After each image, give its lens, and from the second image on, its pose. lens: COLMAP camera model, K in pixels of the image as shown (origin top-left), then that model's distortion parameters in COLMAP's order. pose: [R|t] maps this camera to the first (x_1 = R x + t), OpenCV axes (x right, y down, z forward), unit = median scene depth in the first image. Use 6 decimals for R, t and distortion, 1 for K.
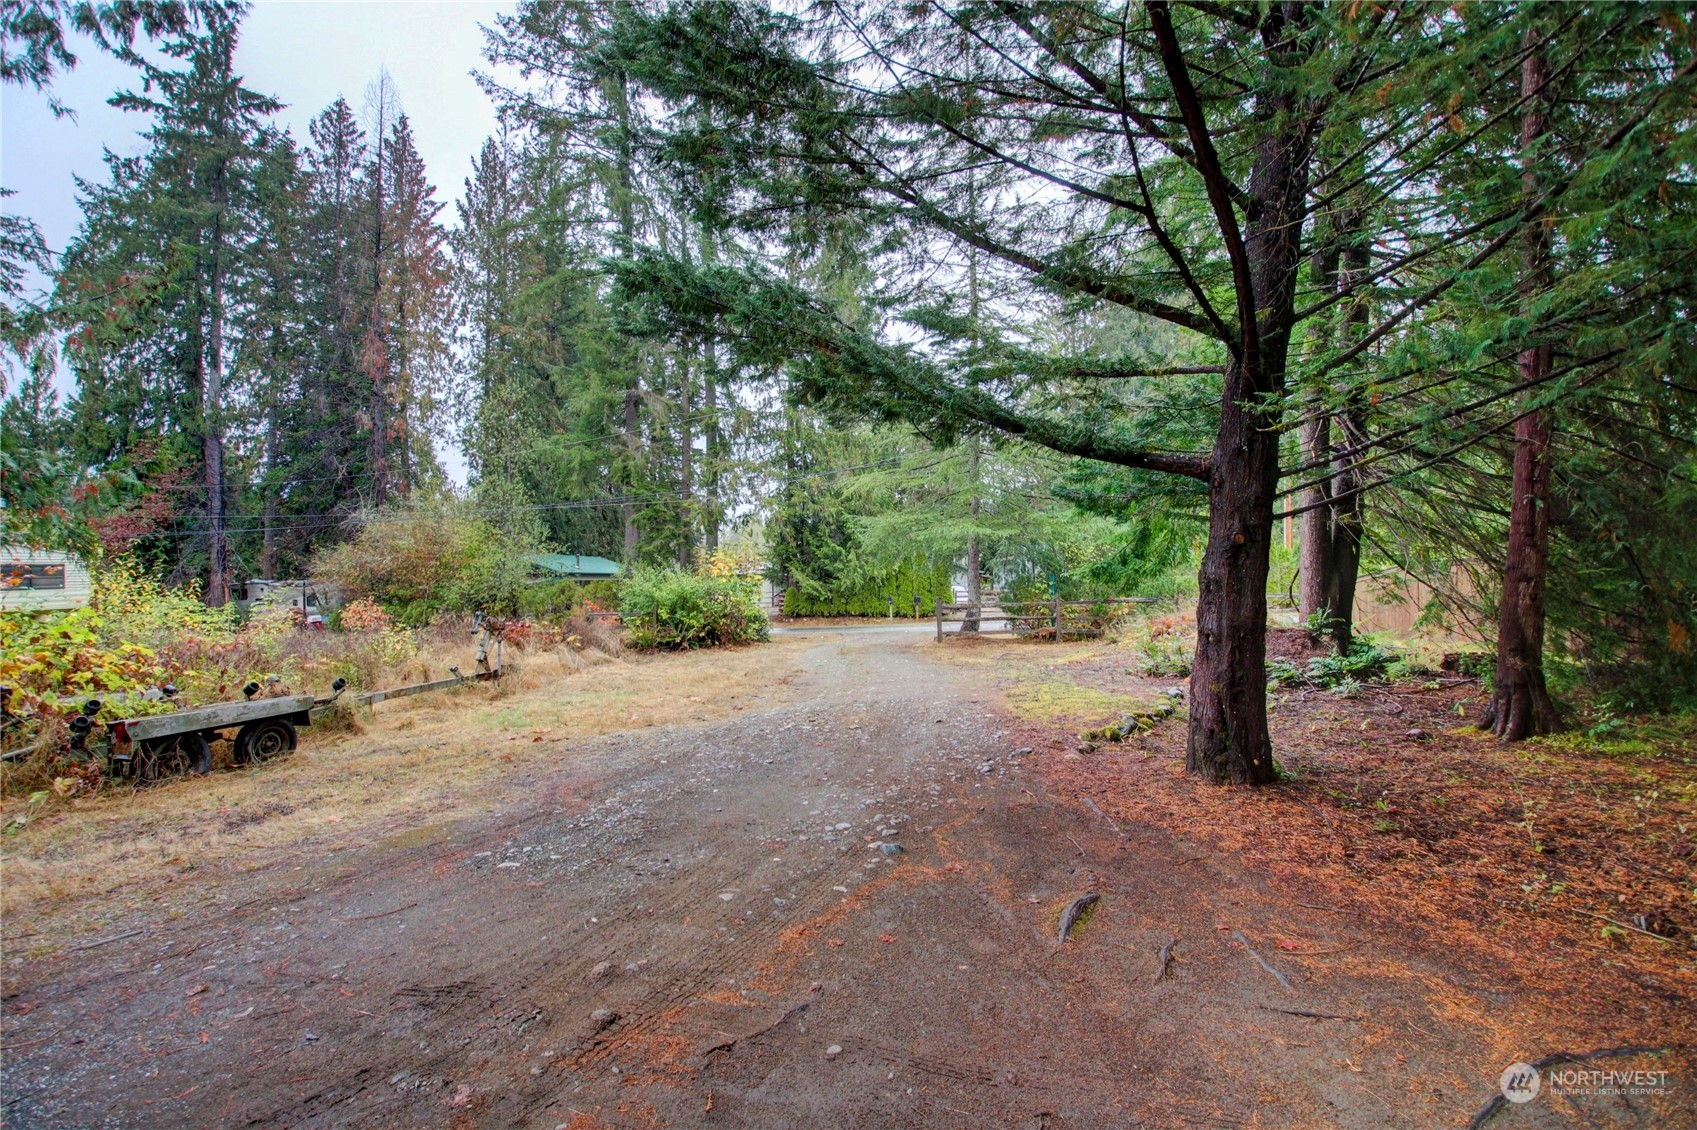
lens RADIAL K [[787.4, 0, 847.3], [0, 787.4, 568.7], [0, 0, 1]] dist [0.016887, -0.028551]
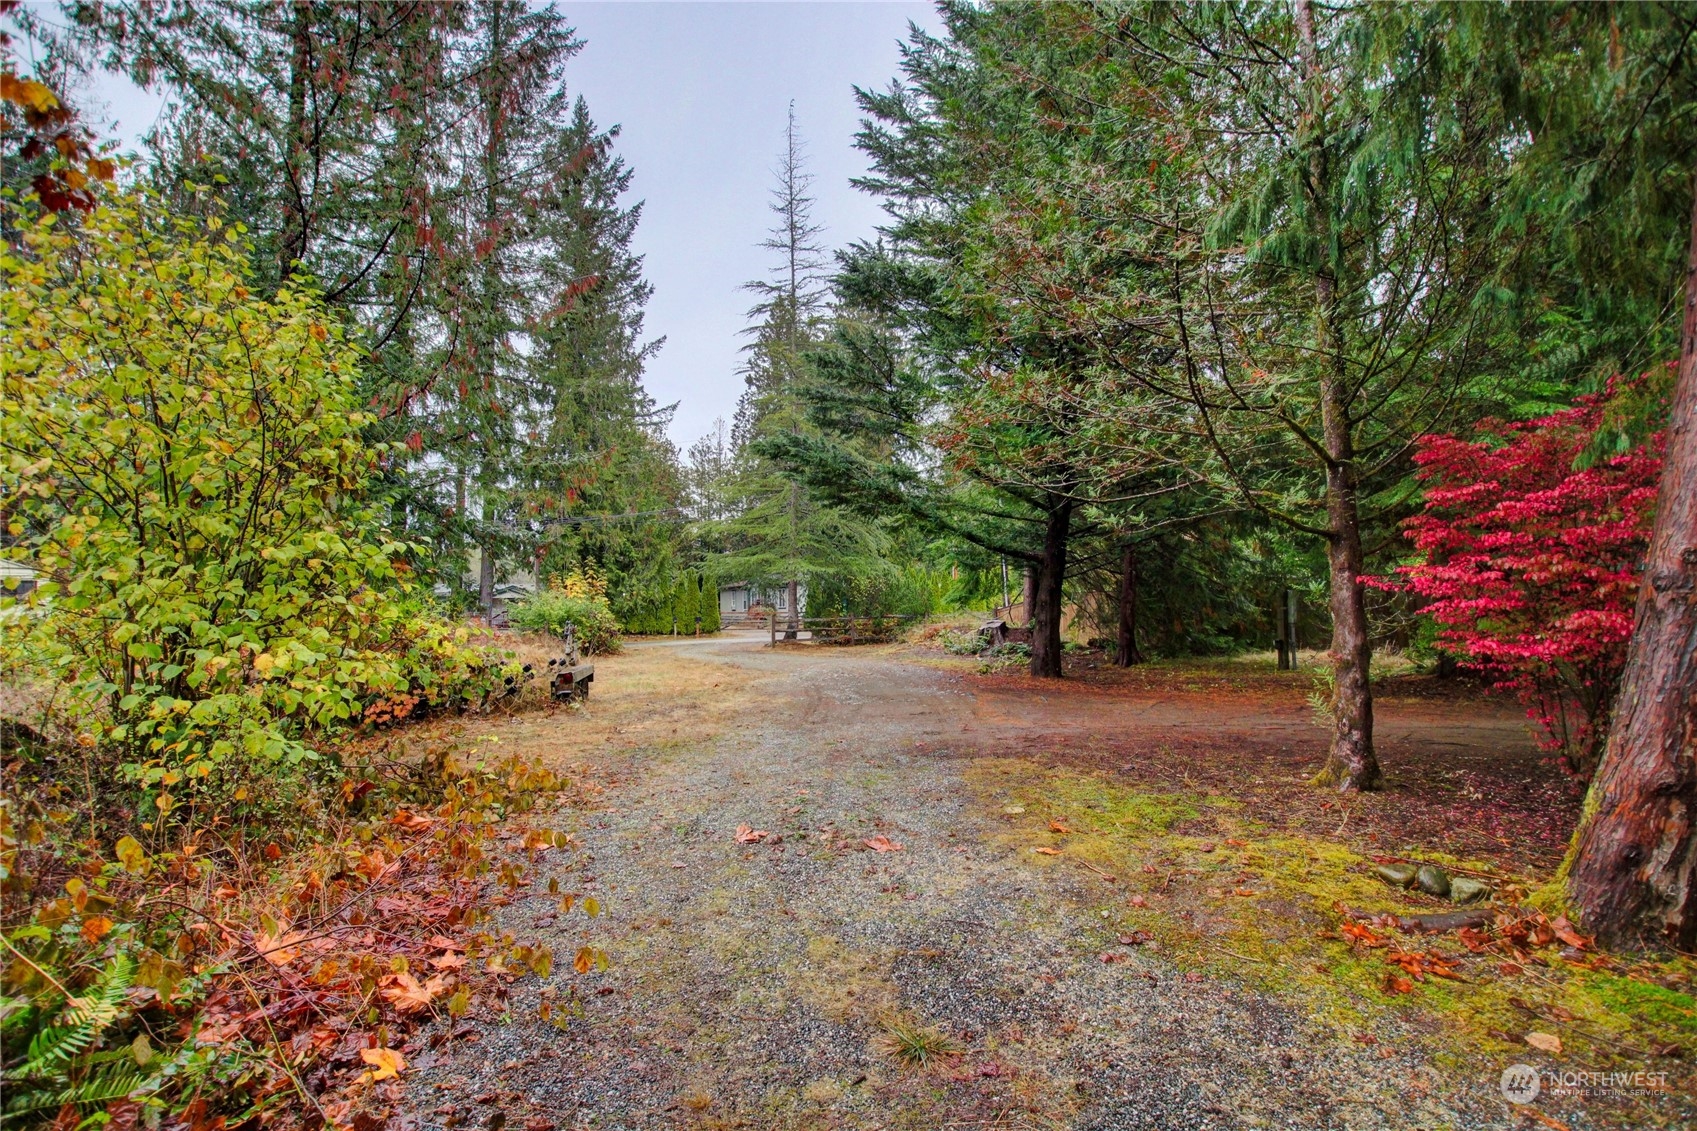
lens RADIAL K [[787.4, 0, 847.3], [0, 787.4, 569.2], [0, 0, 1]] dist [0.016887, -0.028551]
pose [[0.914392, 0.024710, 0.404074, -0.319297], [-0.011952, 0.999348, -0.034066, 0.003210], [-0.404653, 0.026320, 0.914092, -0.306523]]
